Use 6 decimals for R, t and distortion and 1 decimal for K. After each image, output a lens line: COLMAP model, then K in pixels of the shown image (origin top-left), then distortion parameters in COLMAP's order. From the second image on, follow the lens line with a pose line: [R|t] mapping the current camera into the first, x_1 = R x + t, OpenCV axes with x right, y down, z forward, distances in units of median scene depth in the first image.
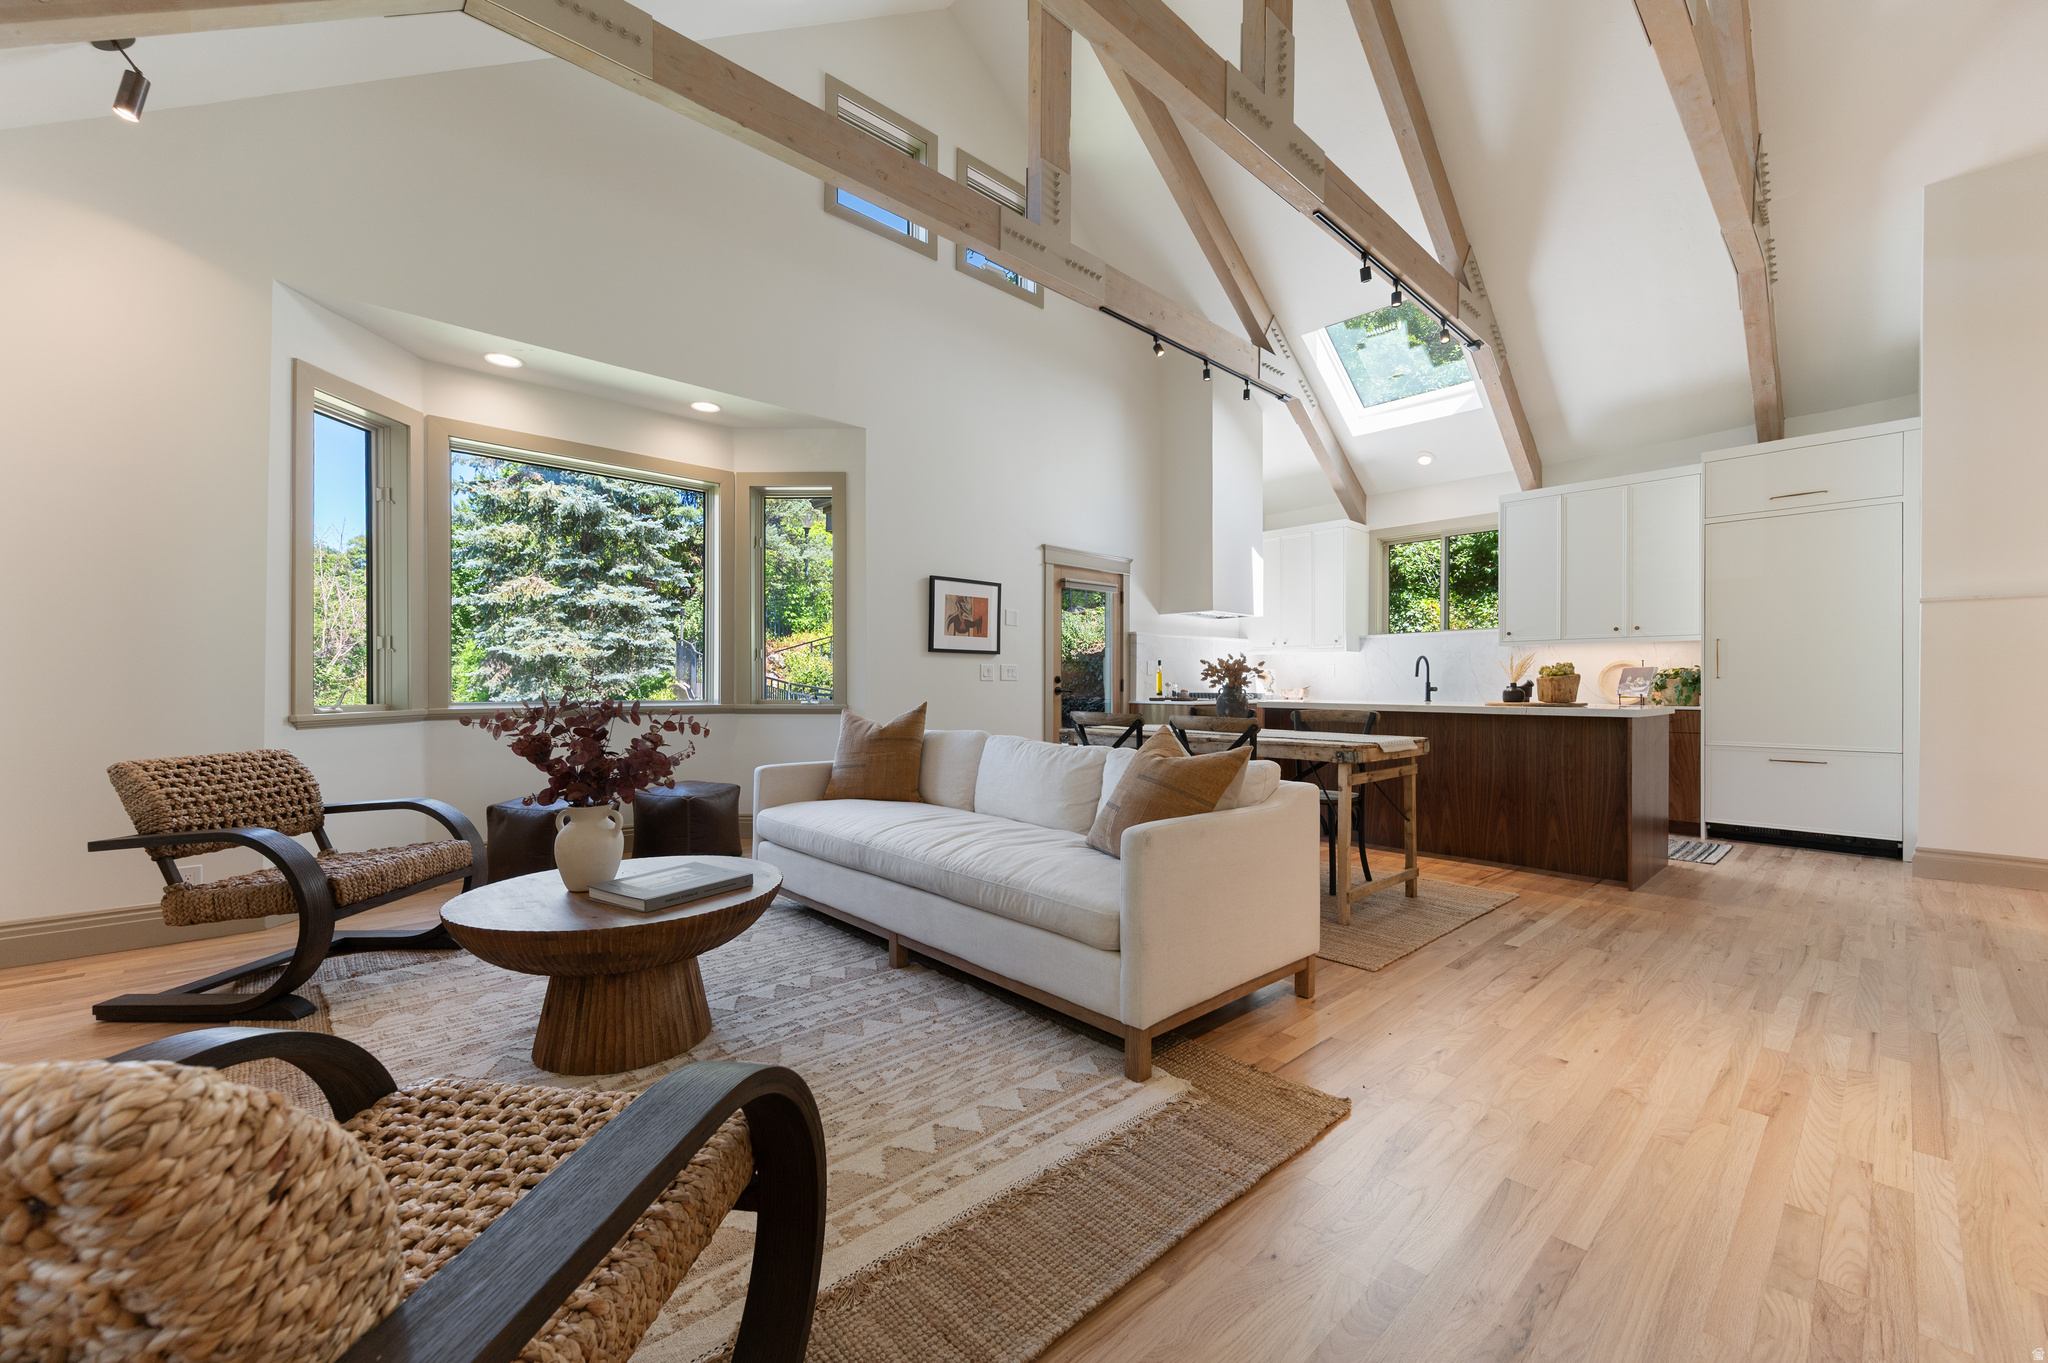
lens RADIAL K [[813.7, 0, 1025.9], [0, 813.7, 688.8], [0, 0, 1]] dist [0.002631, 0.000029]
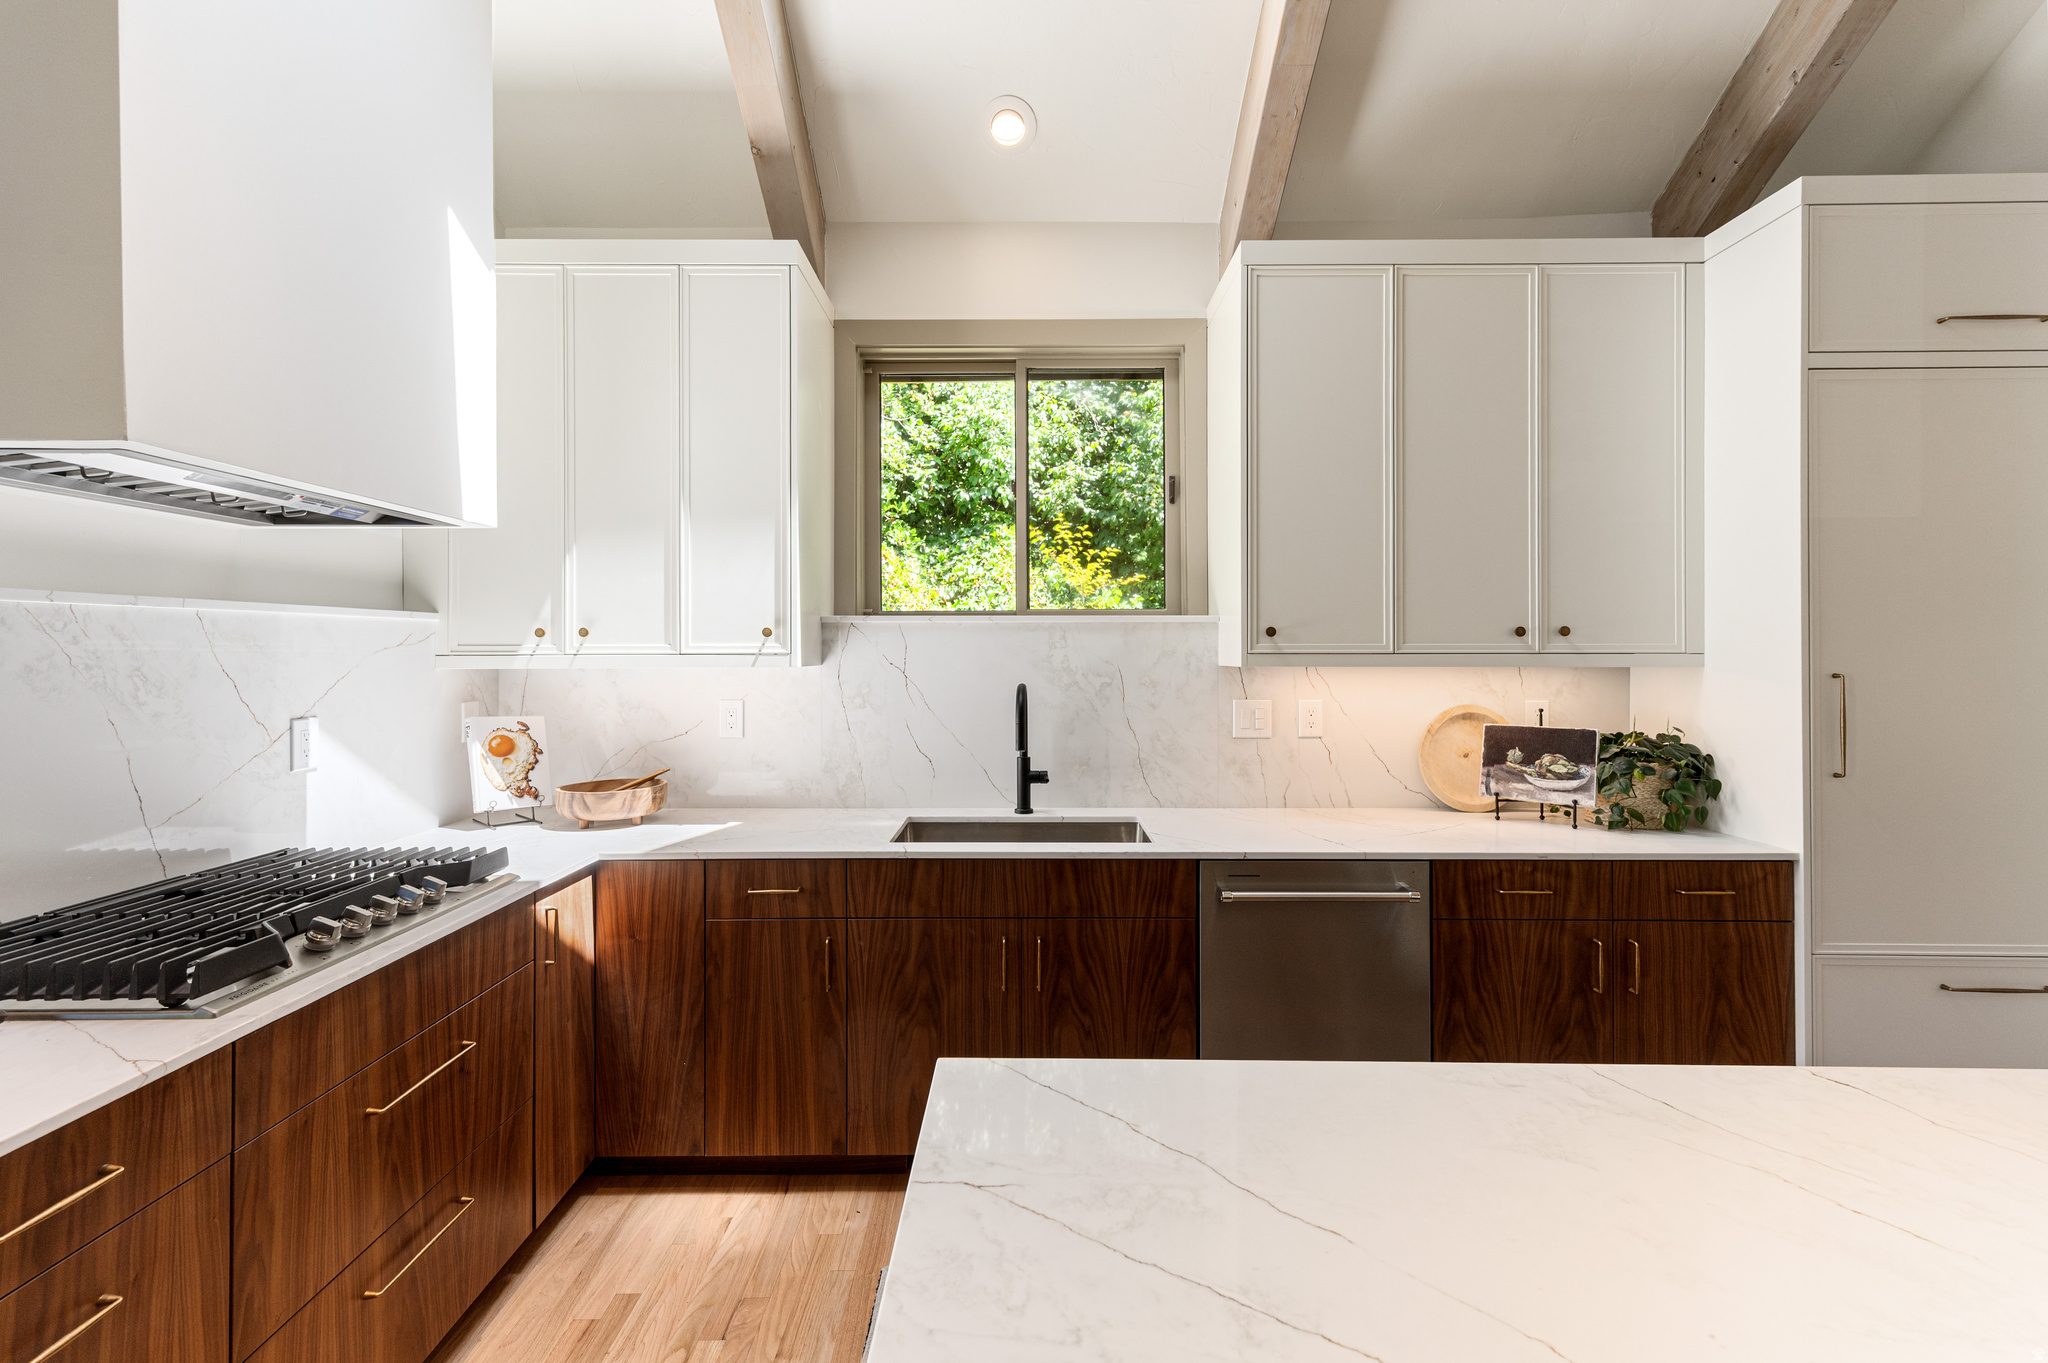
lens RADIAL K [[869.4, 0, 1028.2], [0, 869.4, 651.9], [0, 0, 1]] dist [0.003349, 0.000480]
pose [[0.679511, -0.003753, 0.733656, 0.278450], [0.003595, 0.999992, 0.001785, -0.069278], [-0.733656, 0.001425, 0.679519, 0.944111]]
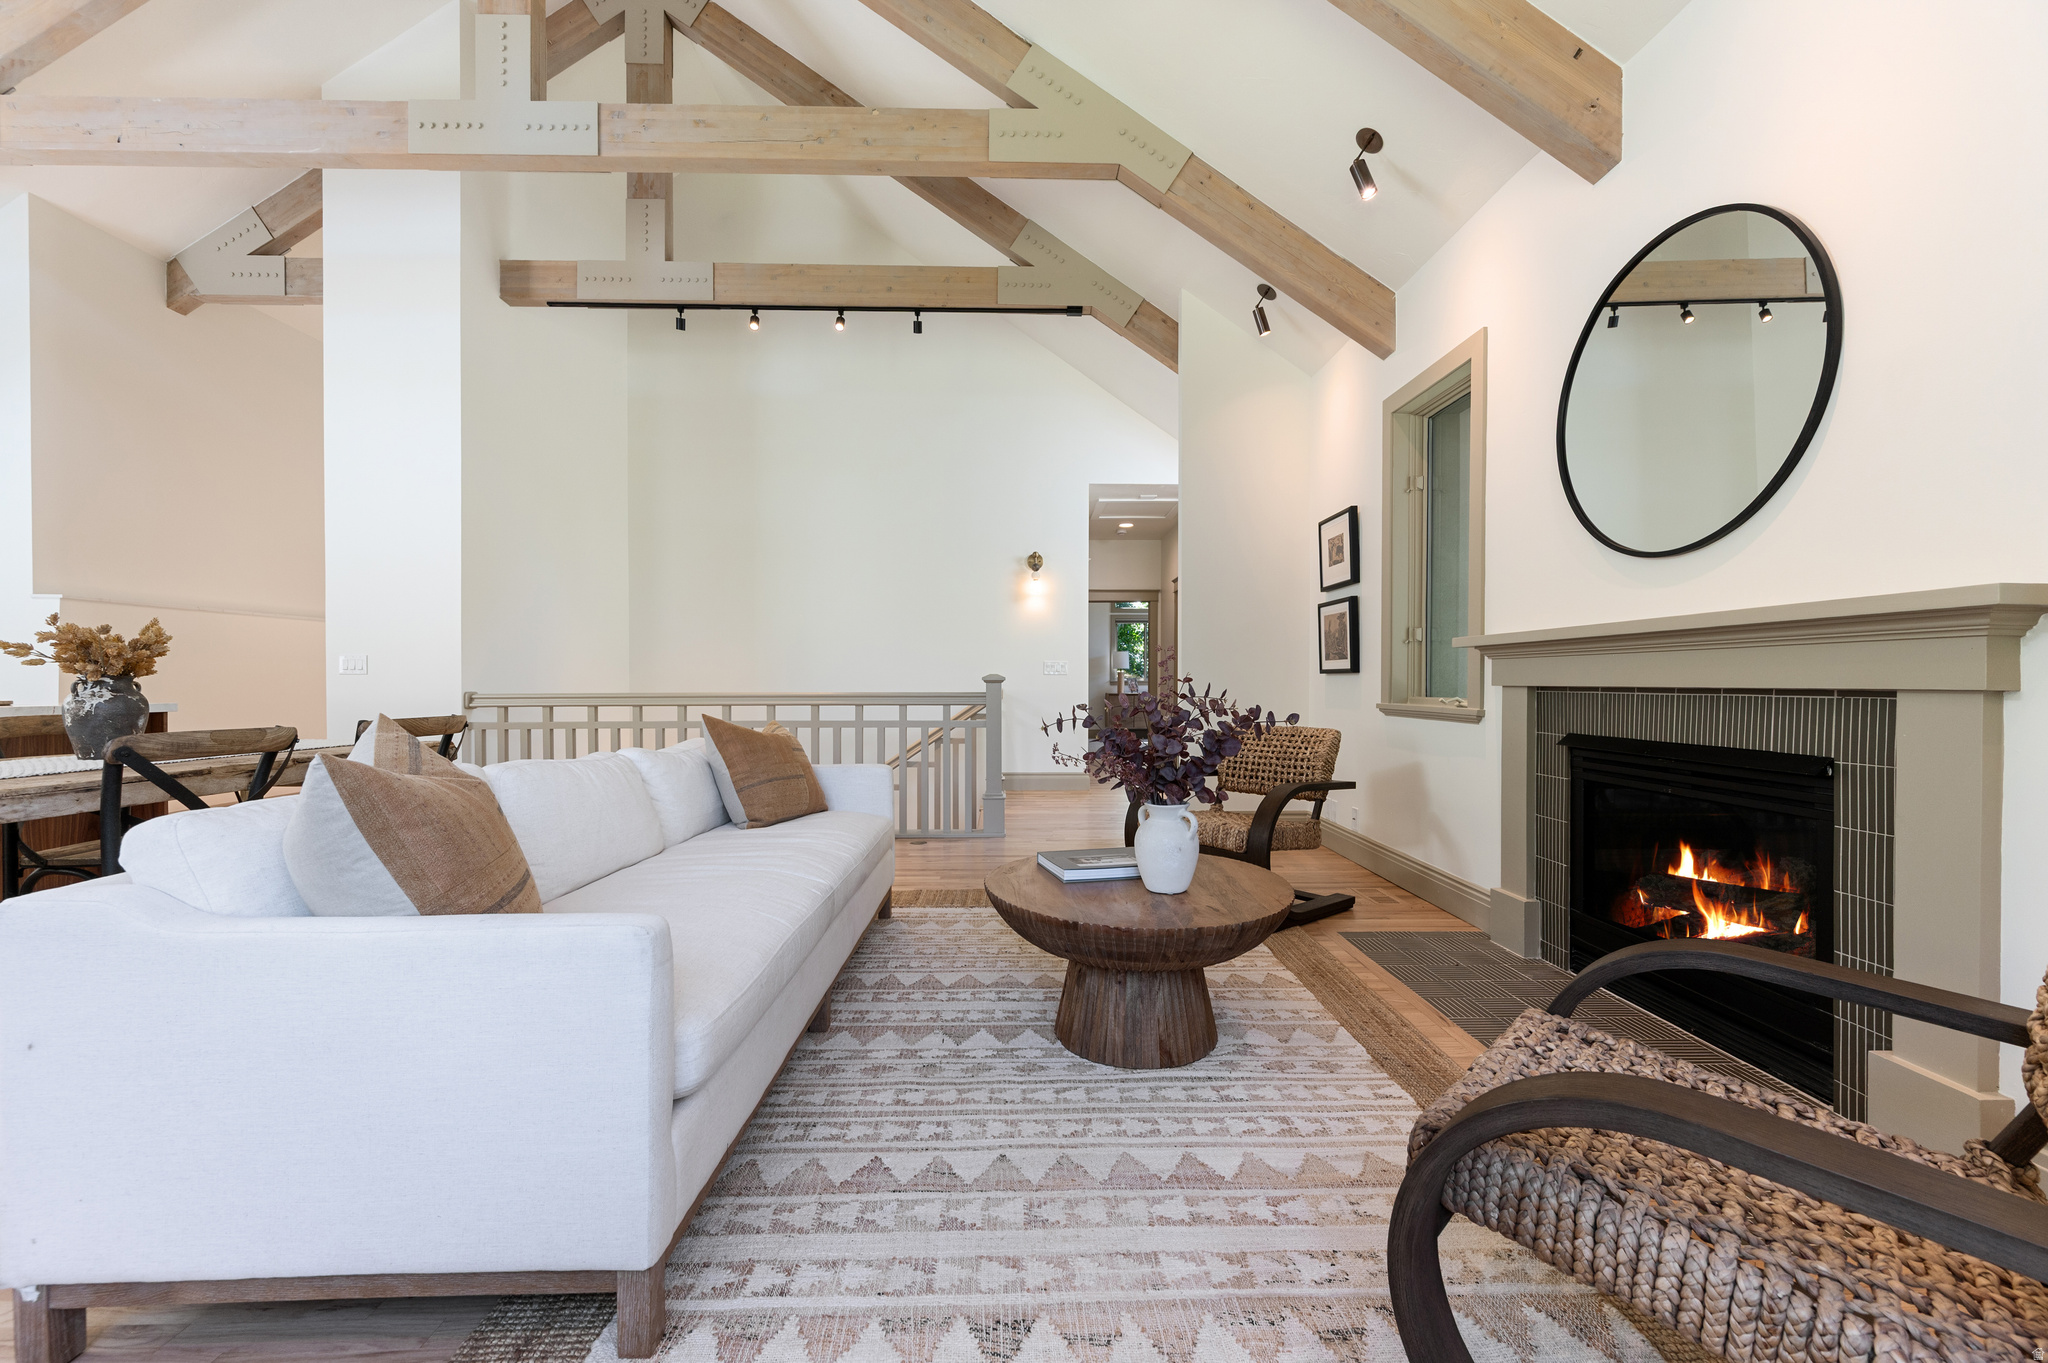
lens RADIAL K [[802.4, 0, 1031.7], [0, 802.4, 684.6], [0, 0, 1]] dist [0.001323, 0.000049]
pose [[-0.746332, -0.005369, 0.665553, -0.416773], [0.000738, 0.999960, 0.008894, -0.001407], [-0.665574, 0.007129, -0.746298, 0.723416]]
